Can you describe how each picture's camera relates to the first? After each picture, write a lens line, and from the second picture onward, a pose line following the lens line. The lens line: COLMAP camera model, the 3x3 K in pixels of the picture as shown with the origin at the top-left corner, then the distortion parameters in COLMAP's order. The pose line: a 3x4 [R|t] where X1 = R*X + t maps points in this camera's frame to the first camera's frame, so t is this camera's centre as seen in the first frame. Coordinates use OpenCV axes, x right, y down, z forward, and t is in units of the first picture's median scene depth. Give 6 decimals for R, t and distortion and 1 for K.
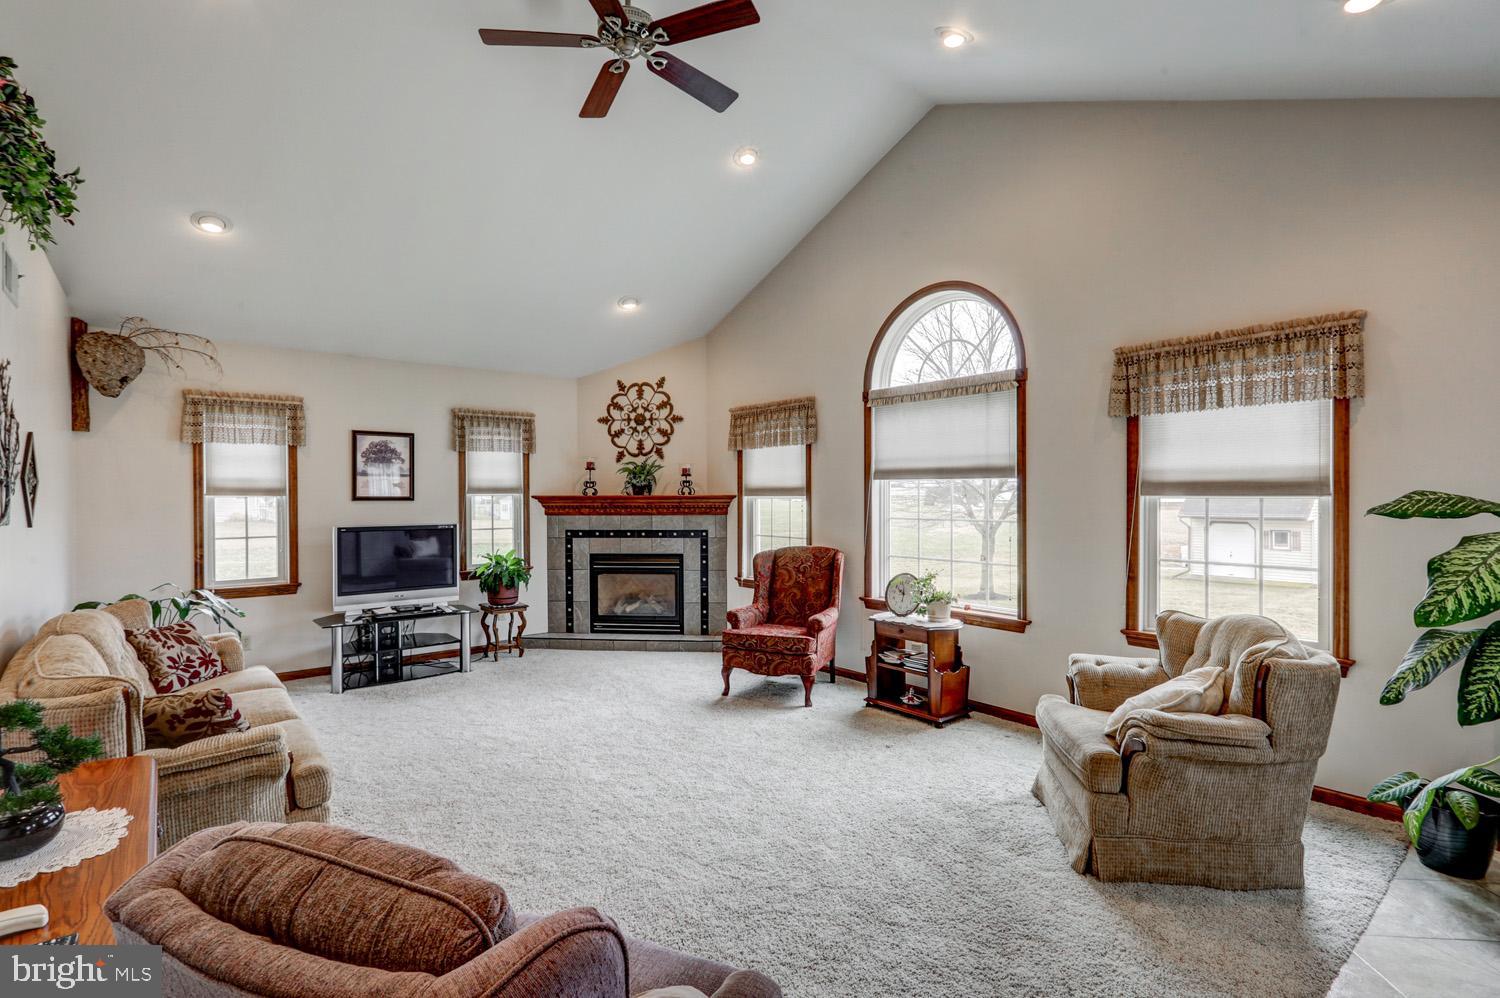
lens RADIAL K [[713.3, 0, 753.8], [0, 713.3, 497.9], [0, 0, 1]] dist [-0.005122, 0.001477]
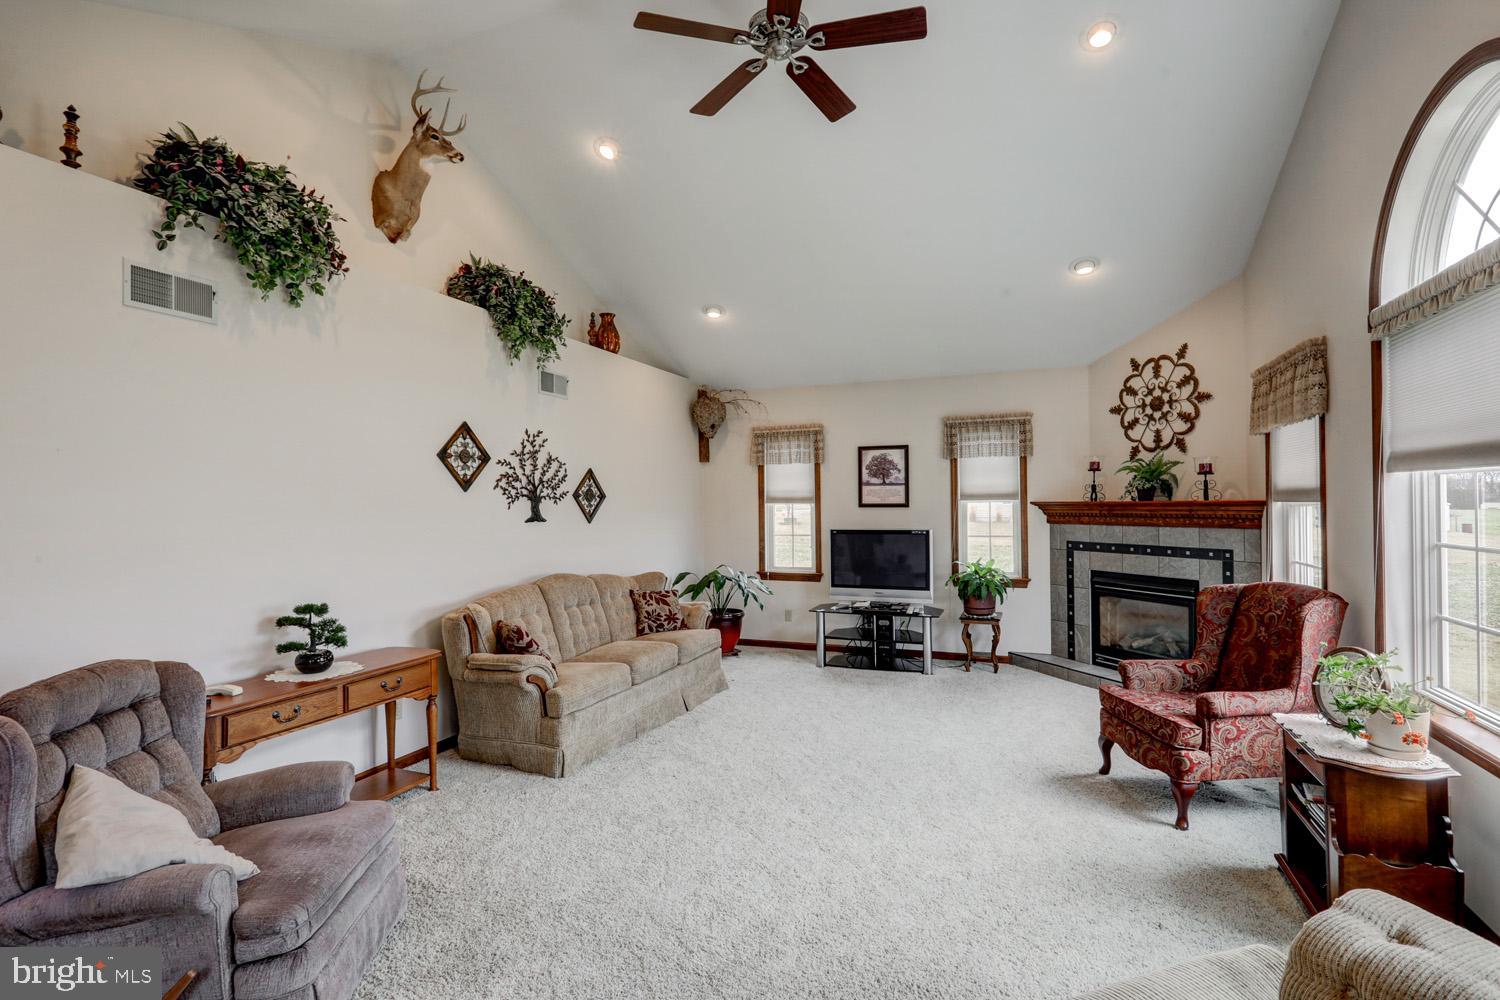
lens RADIAL K [[713.3, 0, 753.4], [0, 713.3, 497.5], [0, 0, 1]] dist [-0.005122, 0.001477]
pose [[0.472777, -0.008298, -0.881143, 0.359682], [0.003710, 0.999966, -0.007427, -0.003770], [0.881174, 0.000242, 0.472791, 0.273865]]
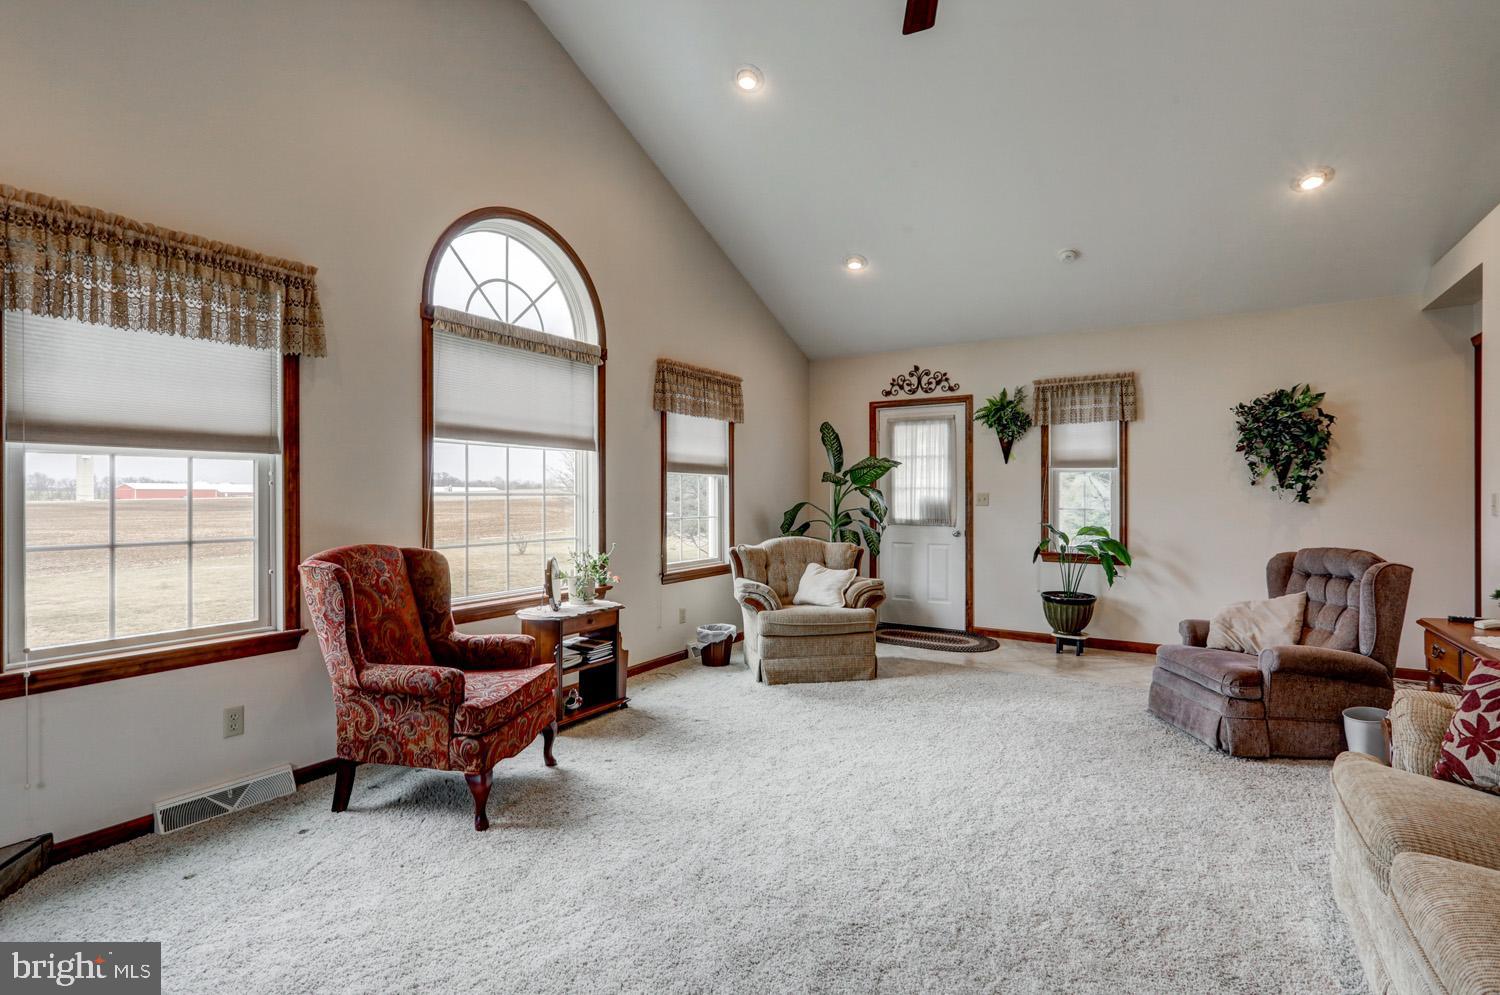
lens RADIAL K [[713.3, 0, 751.2], [0, 713.3, 496.7], [0, 0, 1]] dist [-0.005122, 0.001477]
pose [[-0.314156, 0.001666, 0.949370, -0.488311], [0.002174, 0.999997, -0.001036, 0.027027], [-0.949369, 0.001738, -0.314158, 0.801738]]
